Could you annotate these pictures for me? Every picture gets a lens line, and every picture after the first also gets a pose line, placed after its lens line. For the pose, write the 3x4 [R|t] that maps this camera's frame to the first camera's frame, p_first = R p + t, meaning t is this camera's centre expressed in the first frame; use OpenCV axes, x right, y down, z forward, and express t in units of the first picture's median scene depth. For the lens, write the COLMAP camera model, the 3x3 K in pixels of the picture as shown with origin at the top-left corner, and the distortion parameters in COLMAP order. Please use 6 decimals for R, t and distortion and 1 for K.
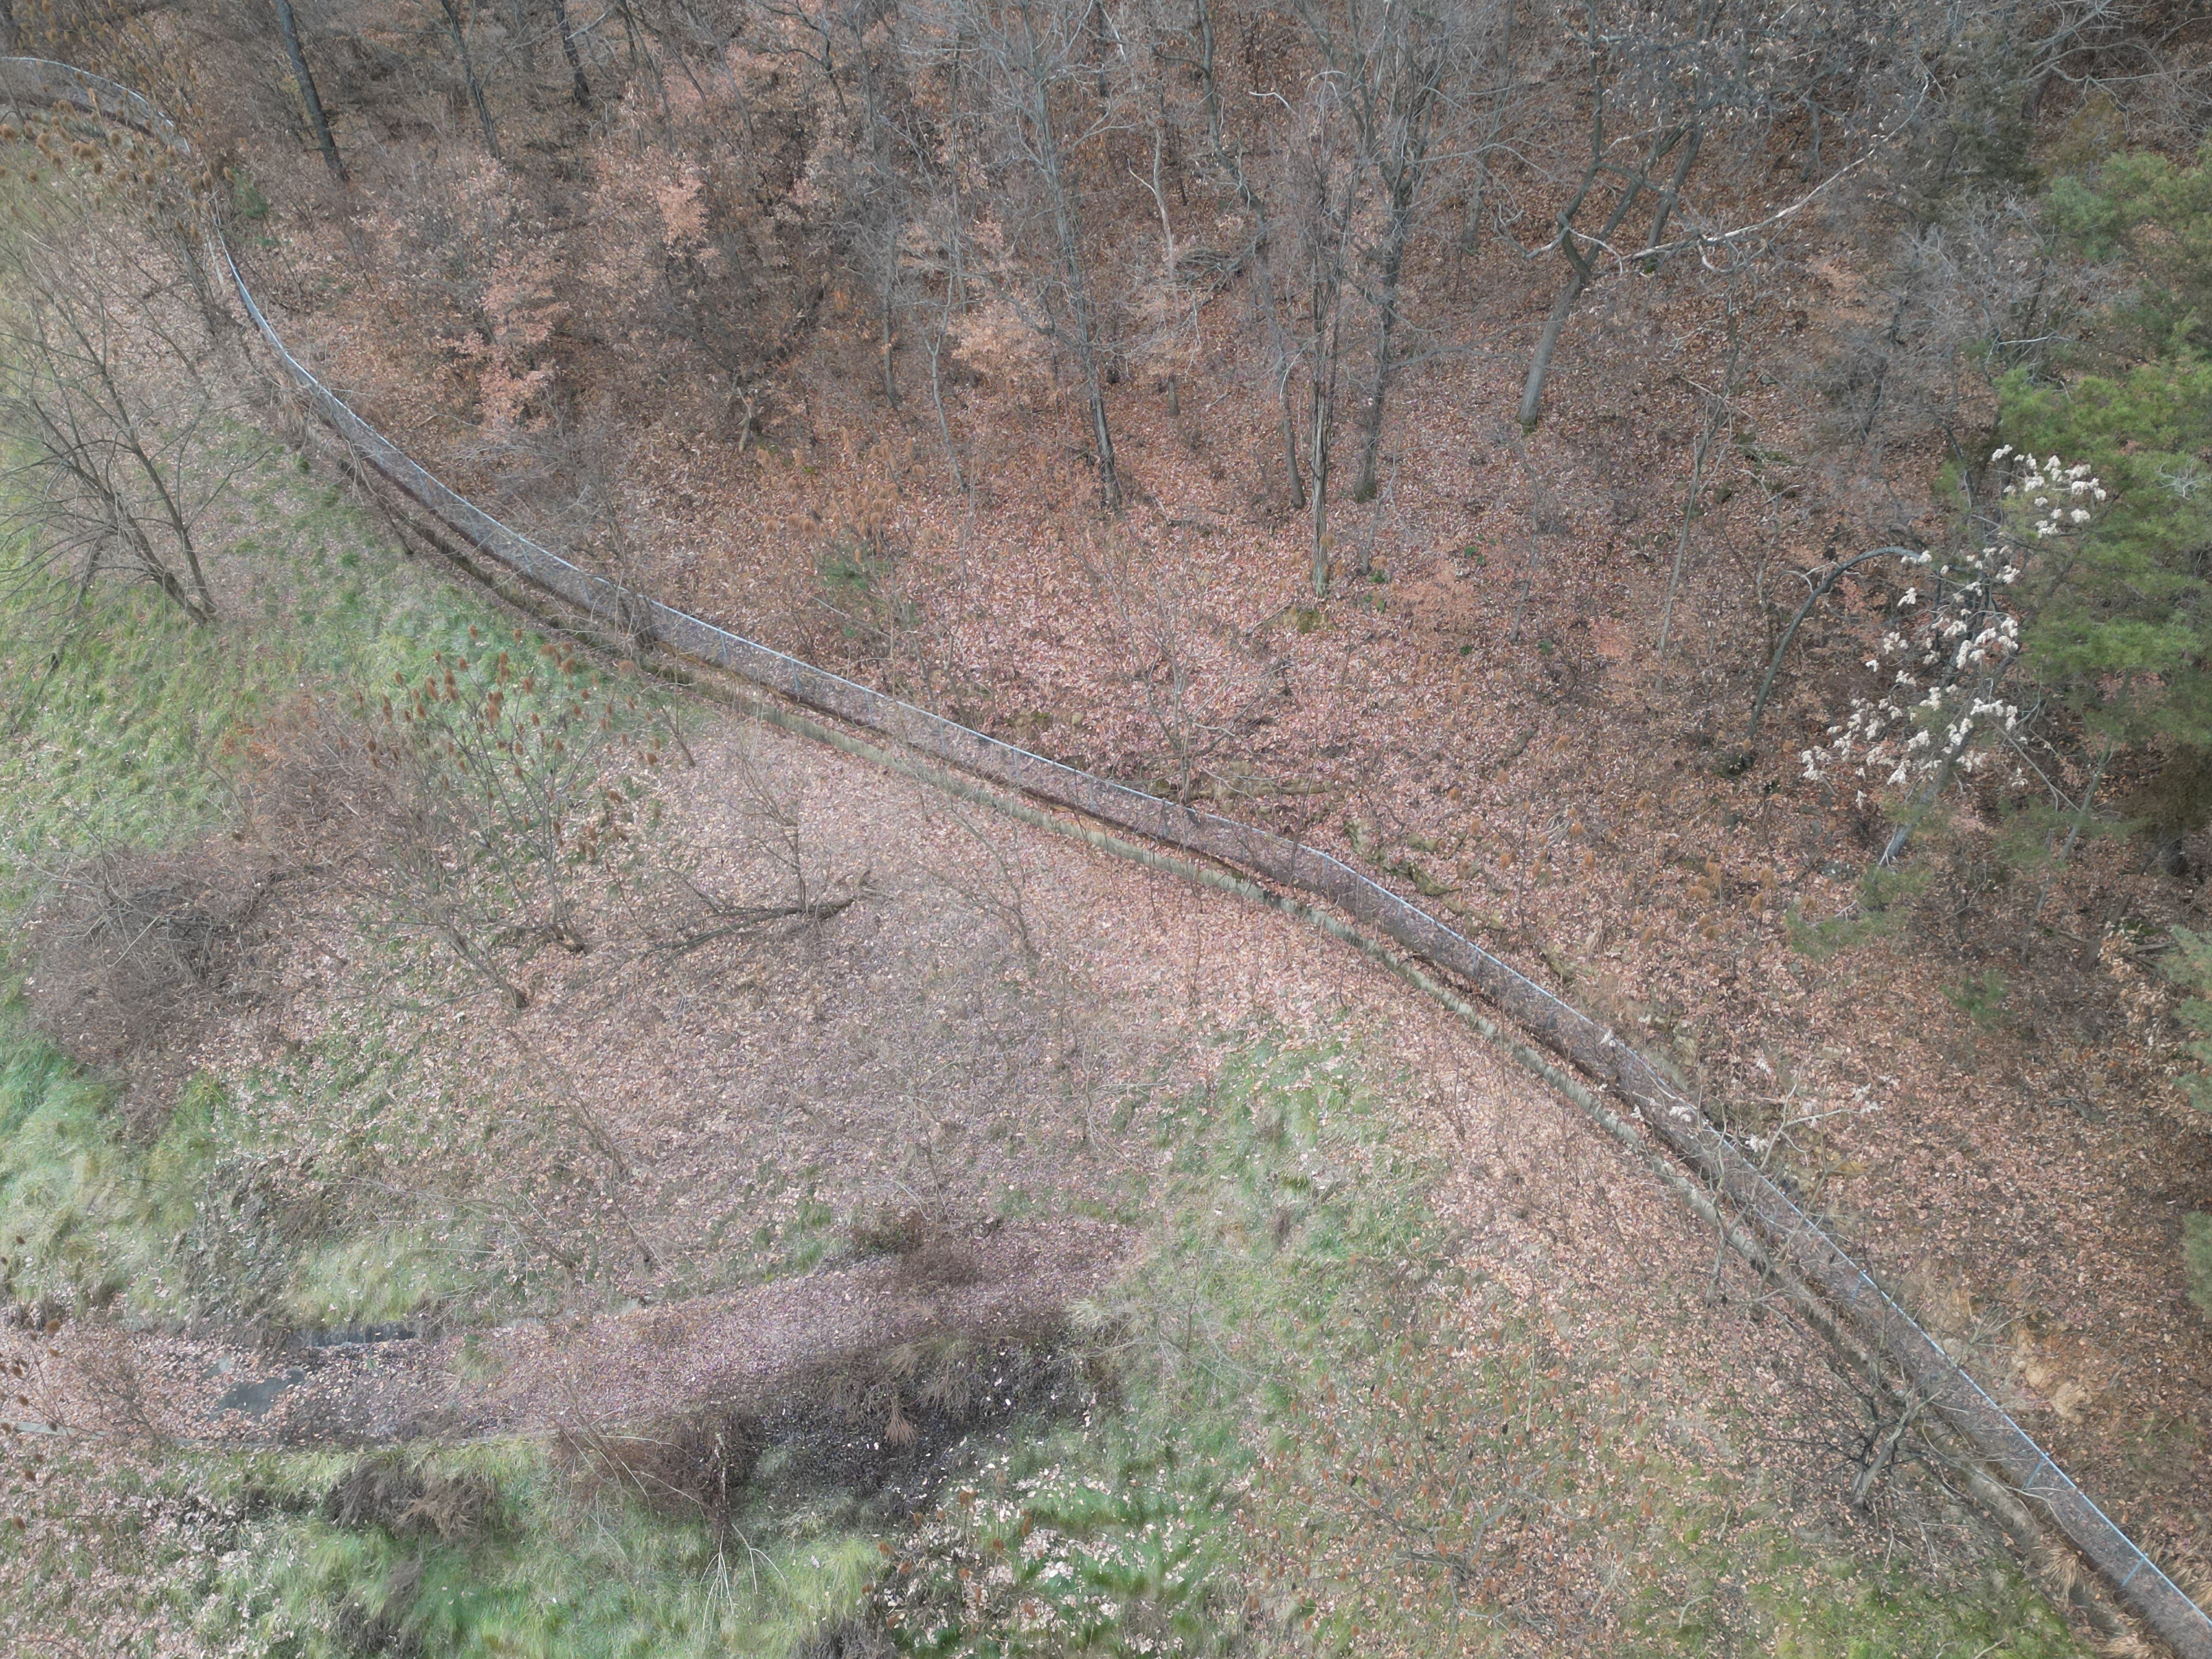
lens RADIAL K [[1826.3, 0, 1110.6], [0, 1826.3, 817.5], [0, 0, 1]] dist [0.098780, -0.106151]
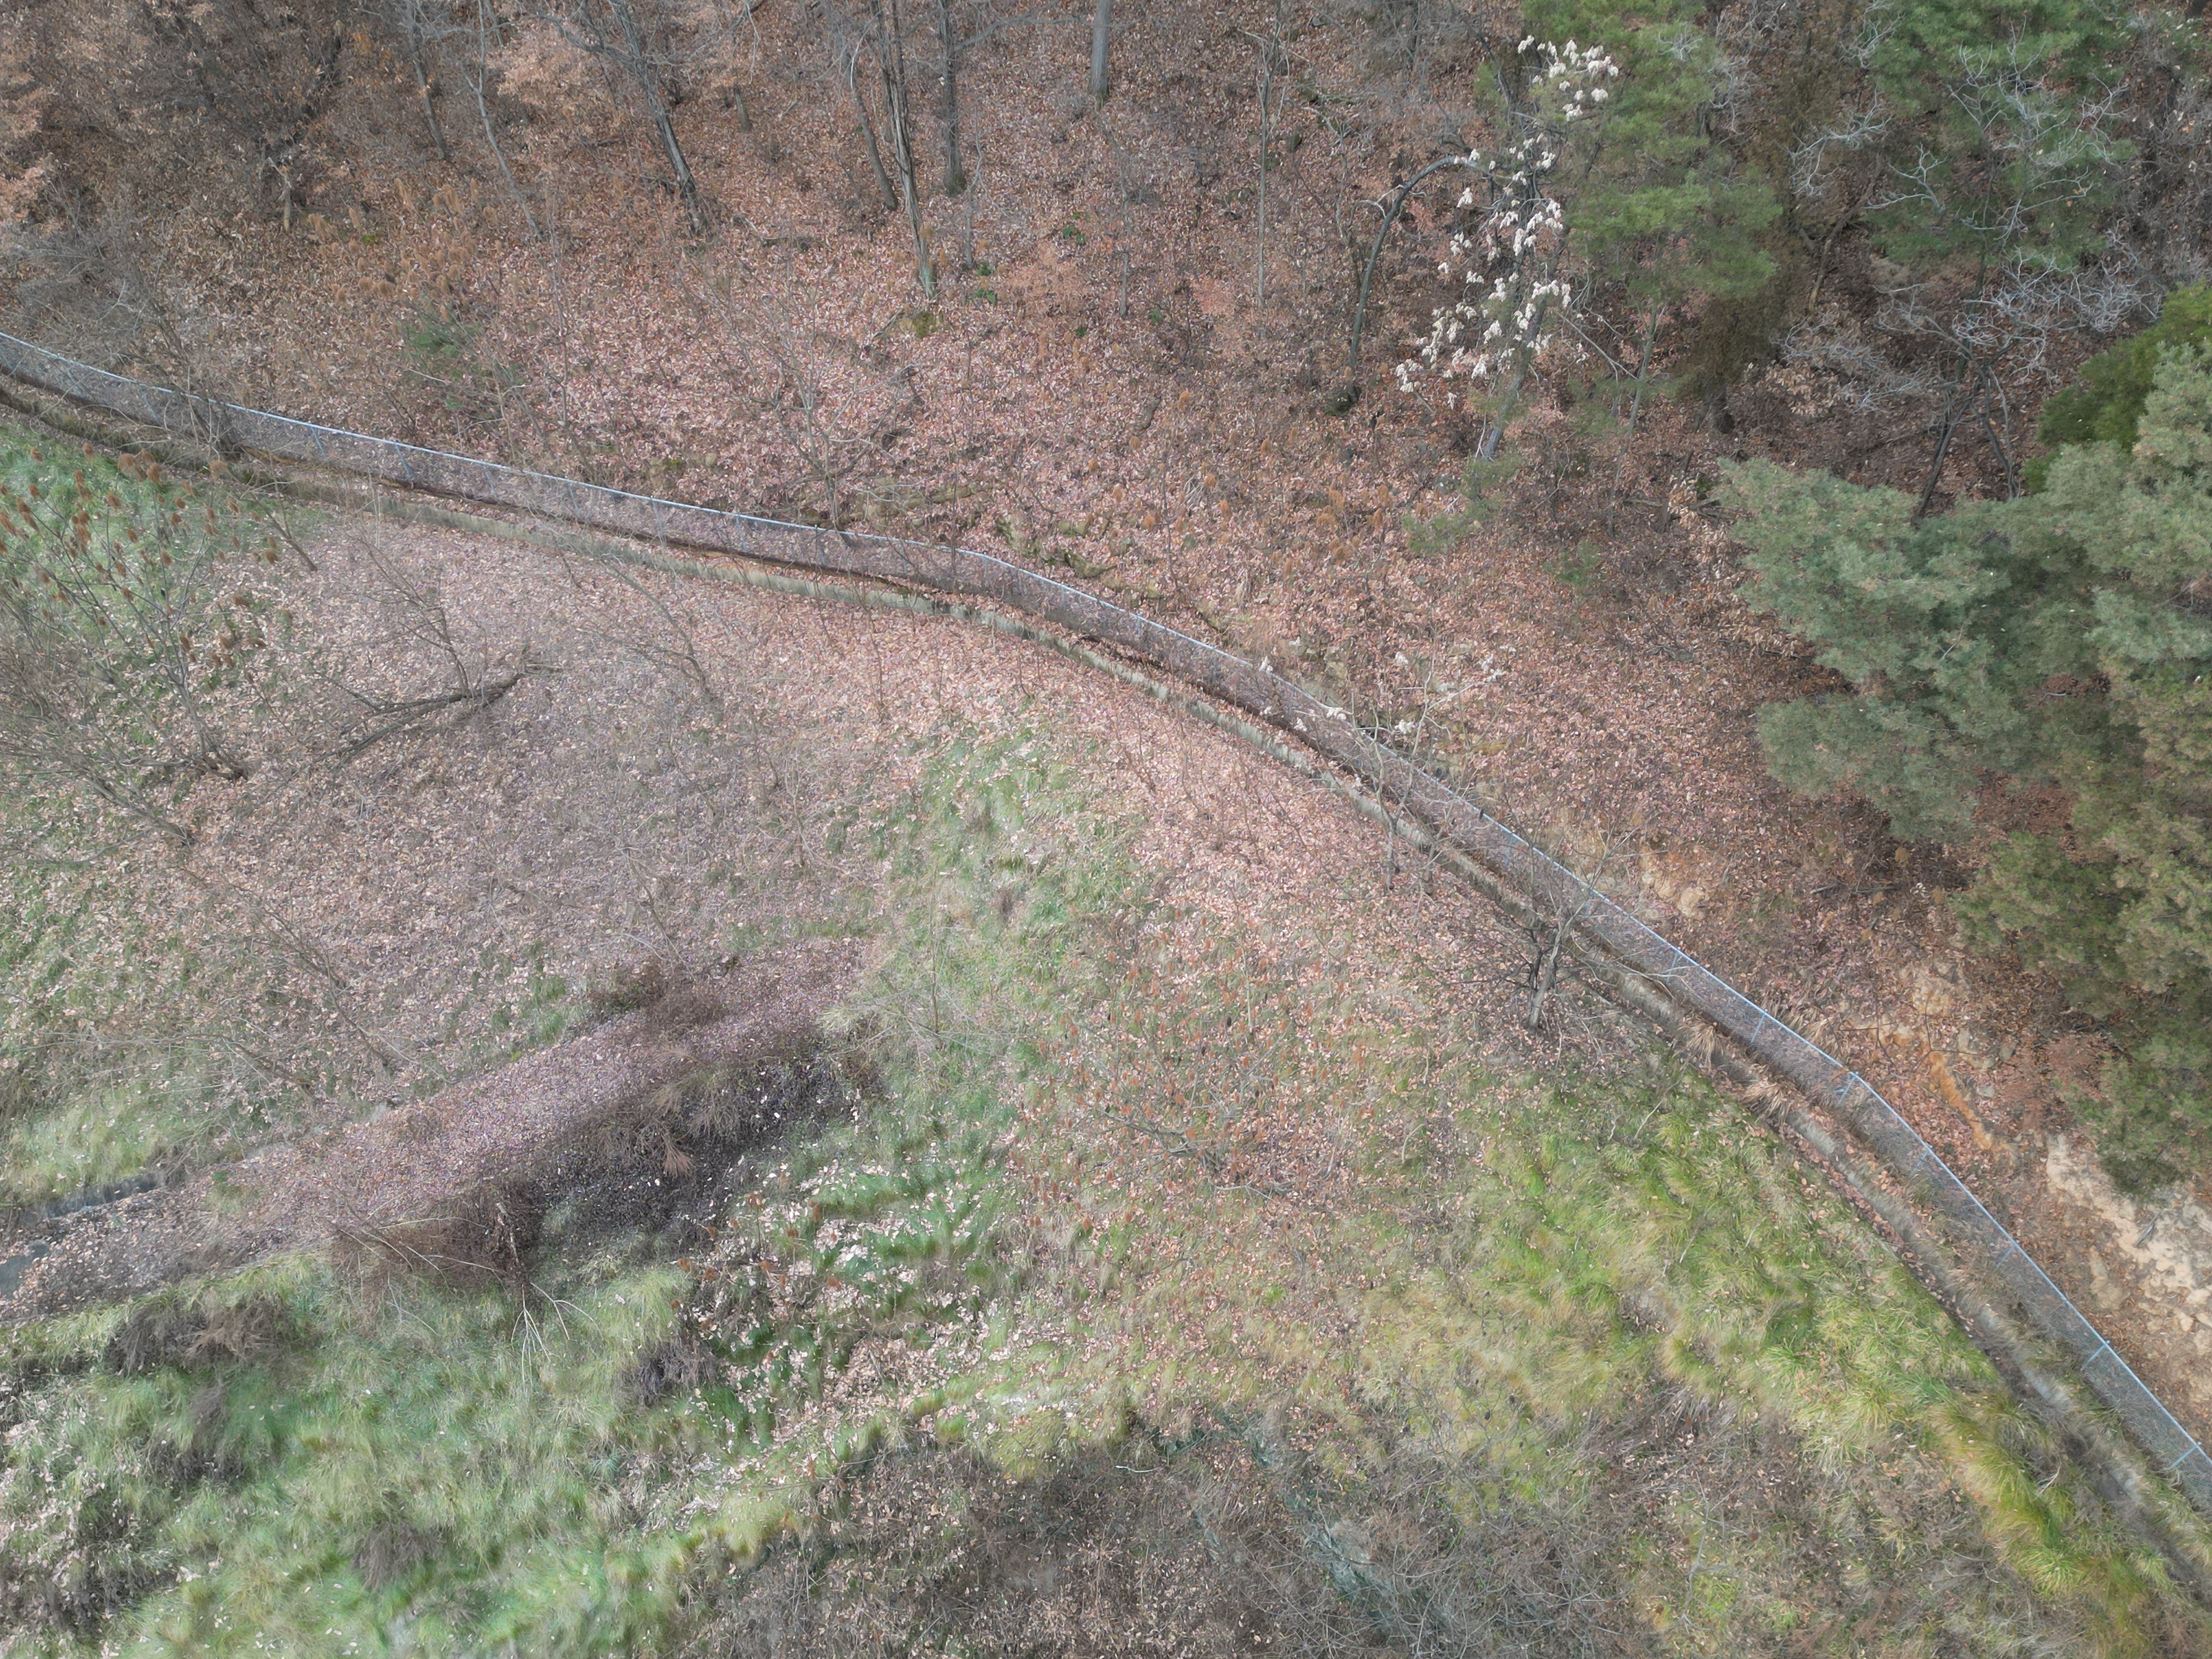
lens RADIAL K [[1826.3, 0, 1110.6], [0, 1826.3, 817.5], [0, 0, 1]] dist [0.098780, -0.106151]
pose [[0.968383, -0.190316, 0.161289, -0.007875], [0.168058, 0.975493, 0.142022, 0.034698], [-0.184365, -0.110426, 0.976635, -0.037635]]
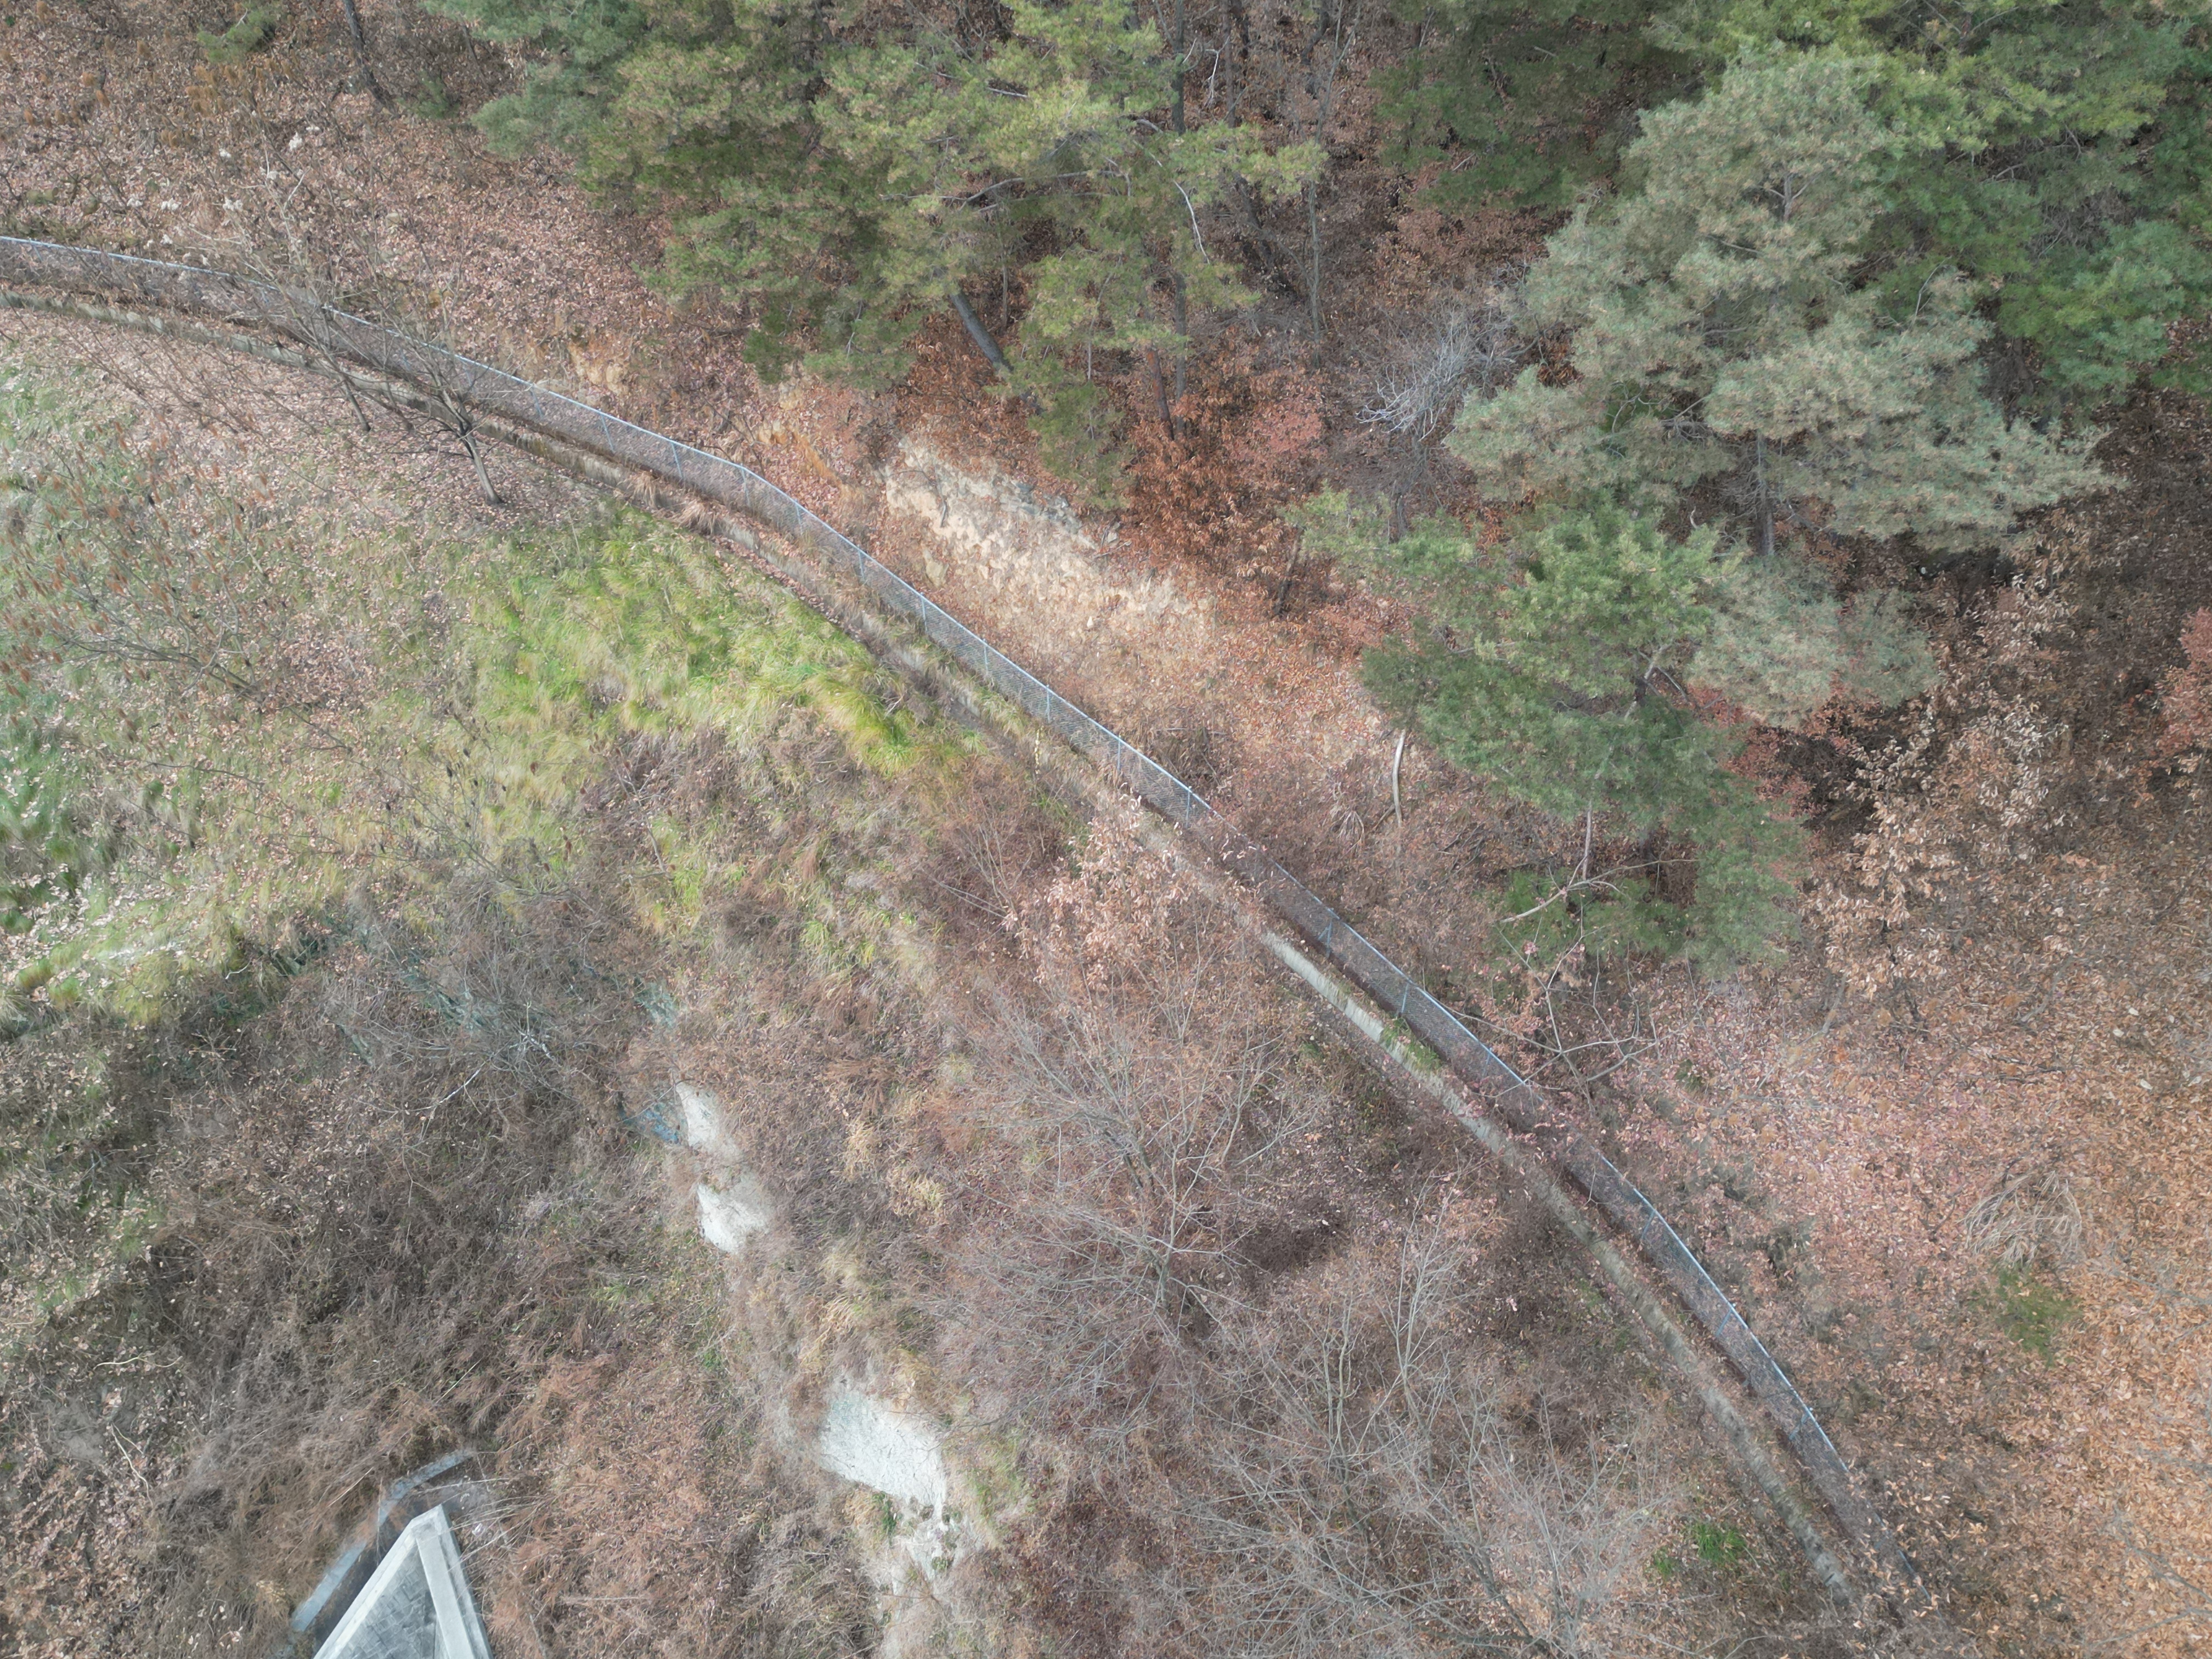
lens RADIAL K [[1849.8, 0, 1101.8], [0, 1849.8, 807.4], [0, 0, 1]] dist [0.096963, -0.090845]
pose [[0.848459, -0.395086, 0.352172, 0.187771], [0.356242, 0.918415, 0.172063, 0.437609], [-0.391420, -0.020530, 0.919983, -0.356666]]
